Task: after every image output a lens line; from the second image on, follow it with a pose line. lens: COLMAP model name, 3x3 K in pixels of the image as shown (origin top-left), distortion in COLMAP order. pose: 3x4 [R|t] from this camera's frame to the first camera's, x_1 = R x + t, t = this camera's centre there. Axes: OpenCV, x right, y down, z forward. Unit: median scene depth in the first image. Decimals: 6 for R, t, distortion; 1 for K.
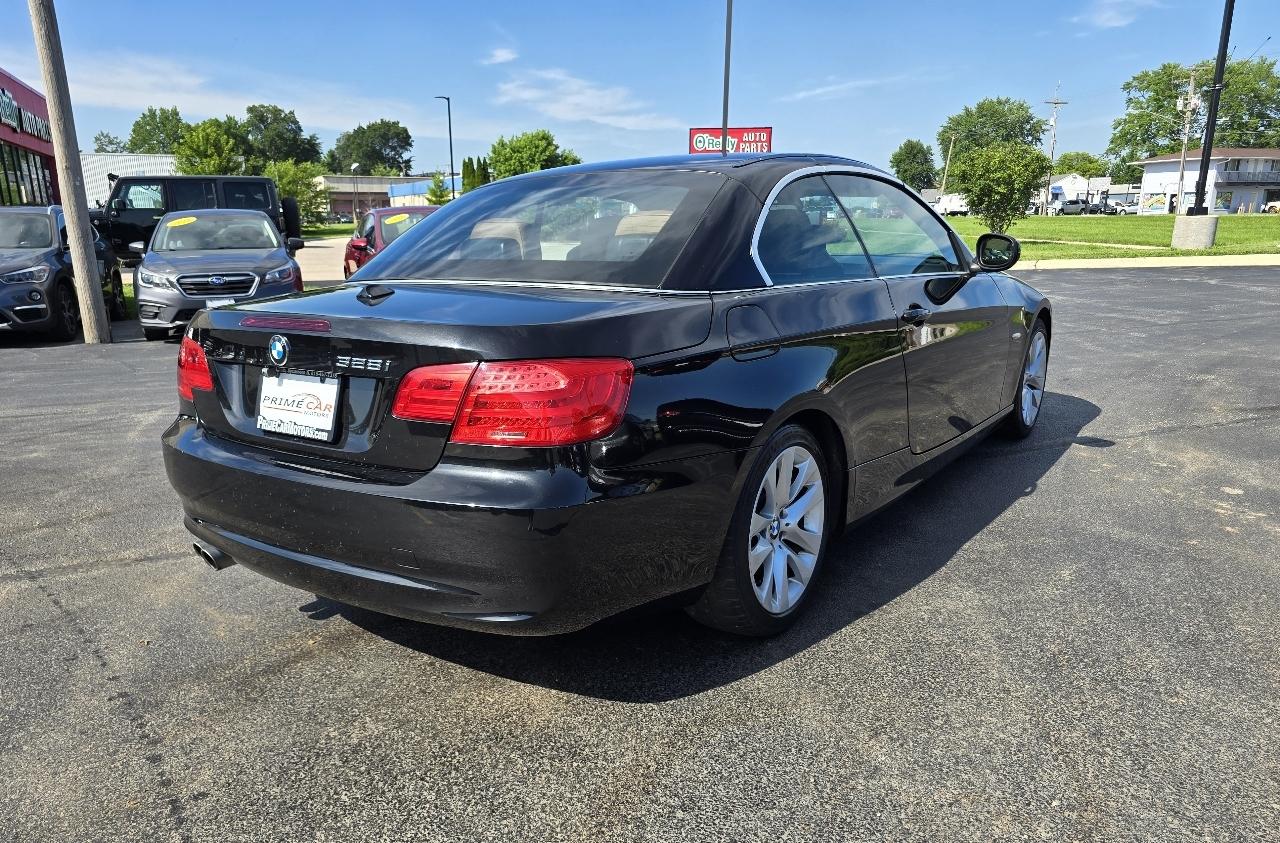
lens RADIAL K [[957.5, 0, 608.1], [0, 957.5, 522.6], [0, 0, 1]] dist [0.041131, -0.037213]
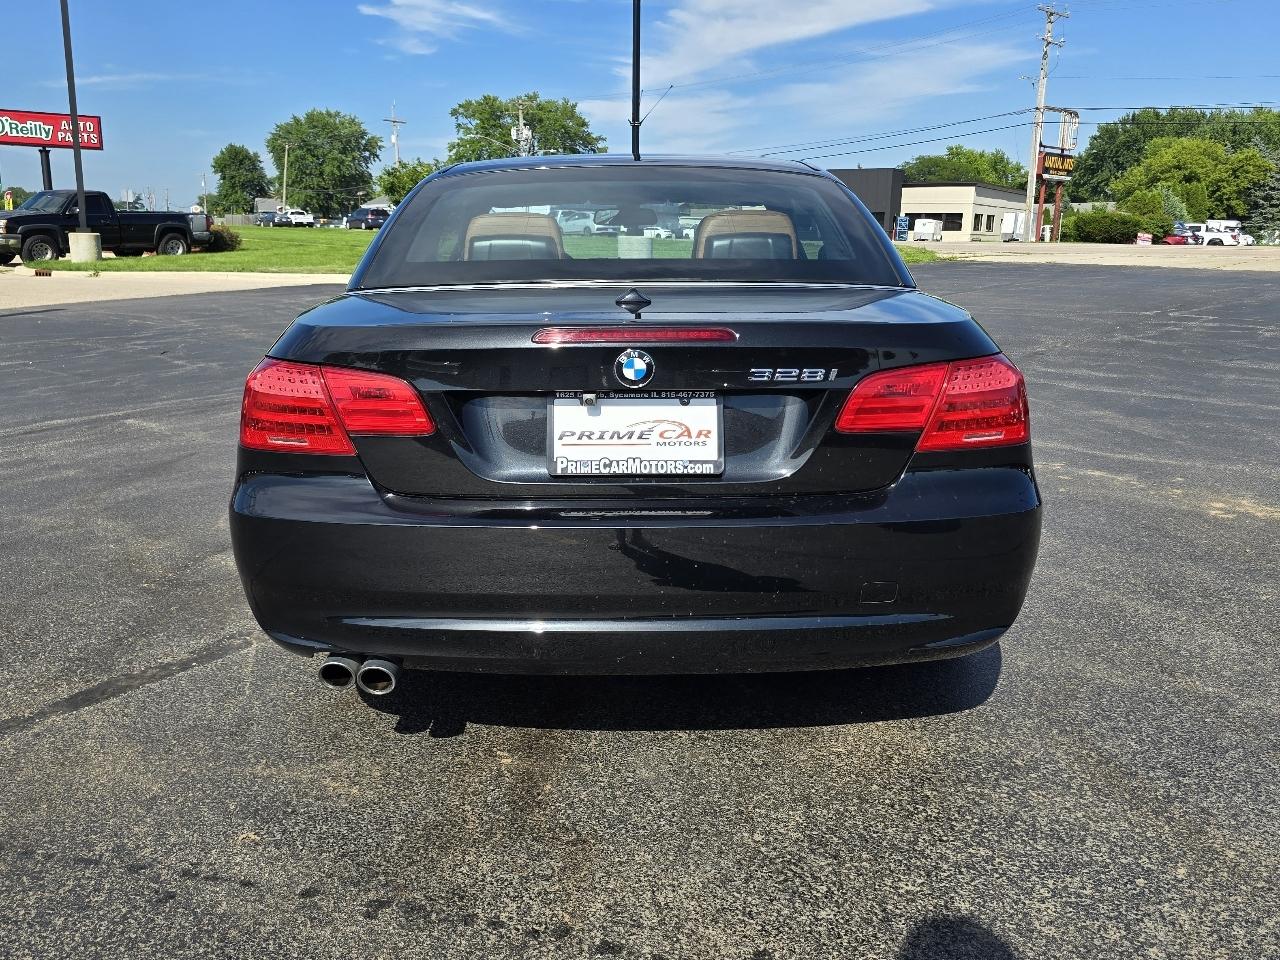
lens RADIAL K [[1068.2, 0, 595.3], [0, 1068.2, 461.1], [0, 0, 1]] dist [0.062034, -0.065033]
pose [[0.782186, -0.105090, 0.614119, -0.275279], [0.162410, 0.985986, -0.038132, -0.022910], [-0.601505, 0.129565, 0.788292, 0.102074]]
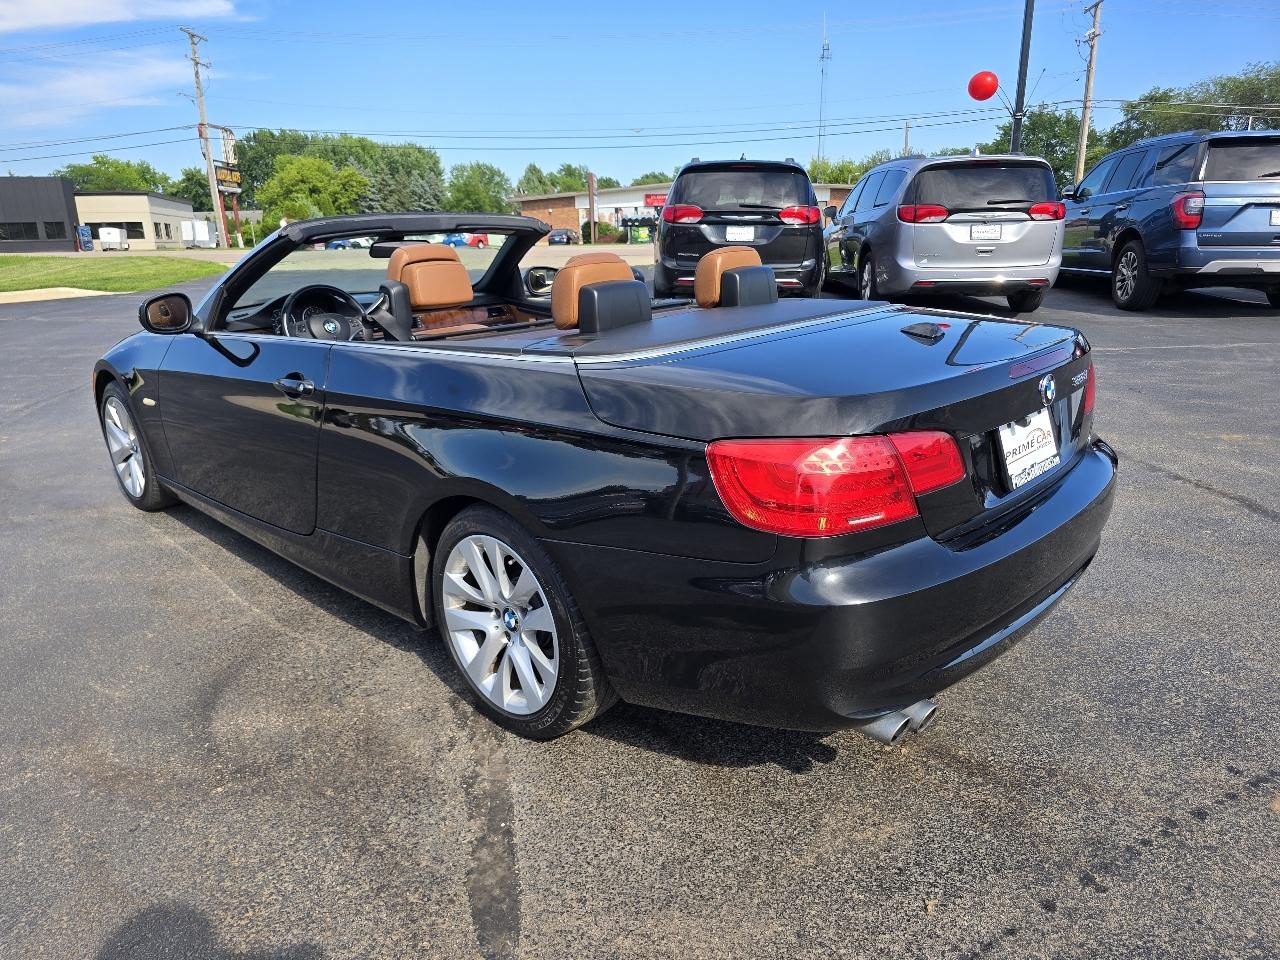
lens RADIAL K [[928.0, 0, 622.8], [0, 928.0, 511.6], [0, 0, 1]] dist [0.029728, -0.010778]
pose [[0.073635, -0.274256, 0.958833, -0.390535], [0.318808, 0.917467, 0.237941, -0.127176], [-0.944955, 0.288163, 0.154992, 0.388872]]
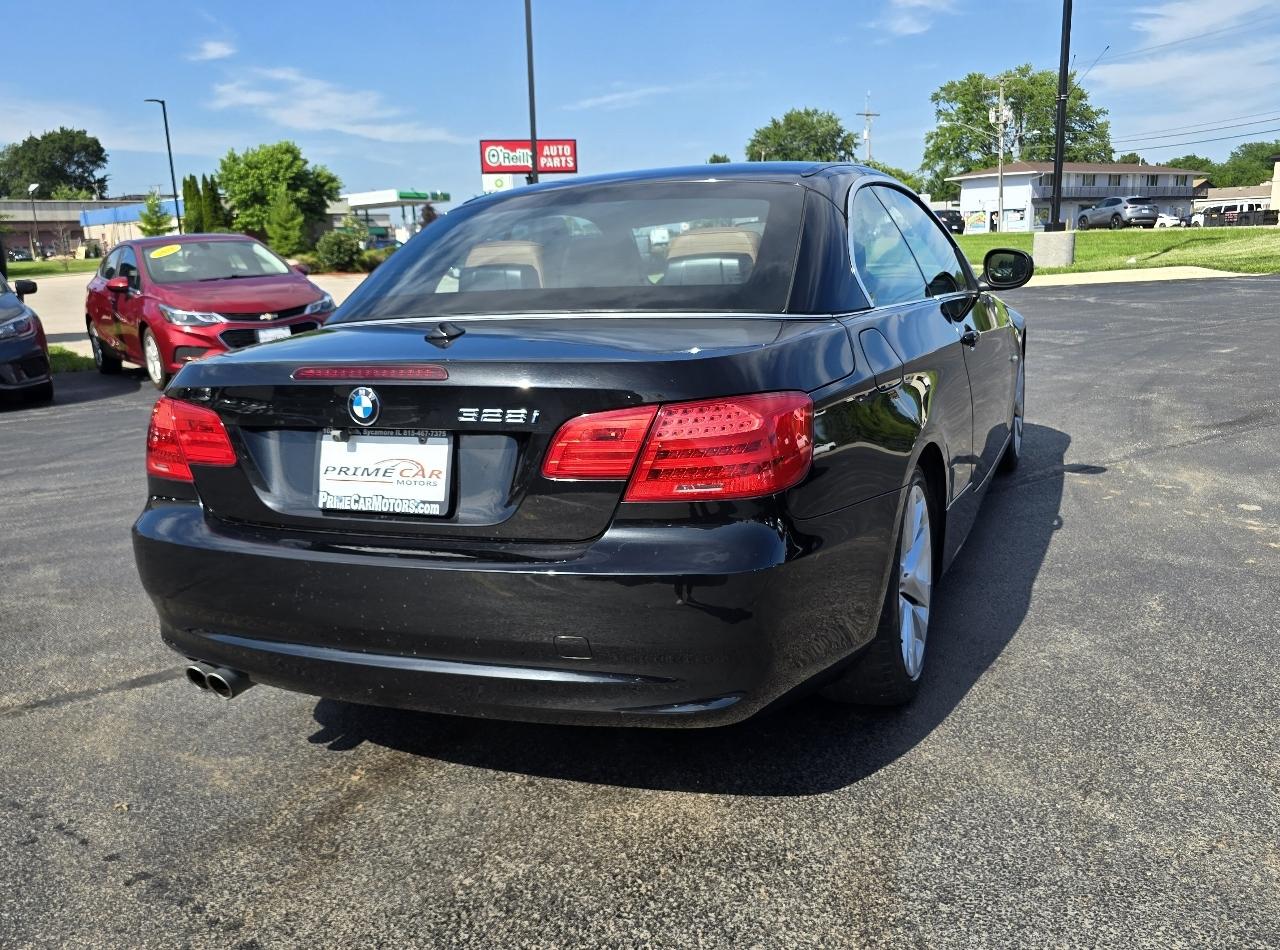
lens RADIAL K [[1153.1, 0, 639.6], [0, 1153.1, 565.5], [0, 0, 1]] dist [0.049876, -0.058735]
pose [[0.969016, -0.084663, 0.232033, -0.106948], [0.093436, 0.995258, -0.027060, -0.000332], [-0.228642, 0.047902, 0.972331, 0.007703]]
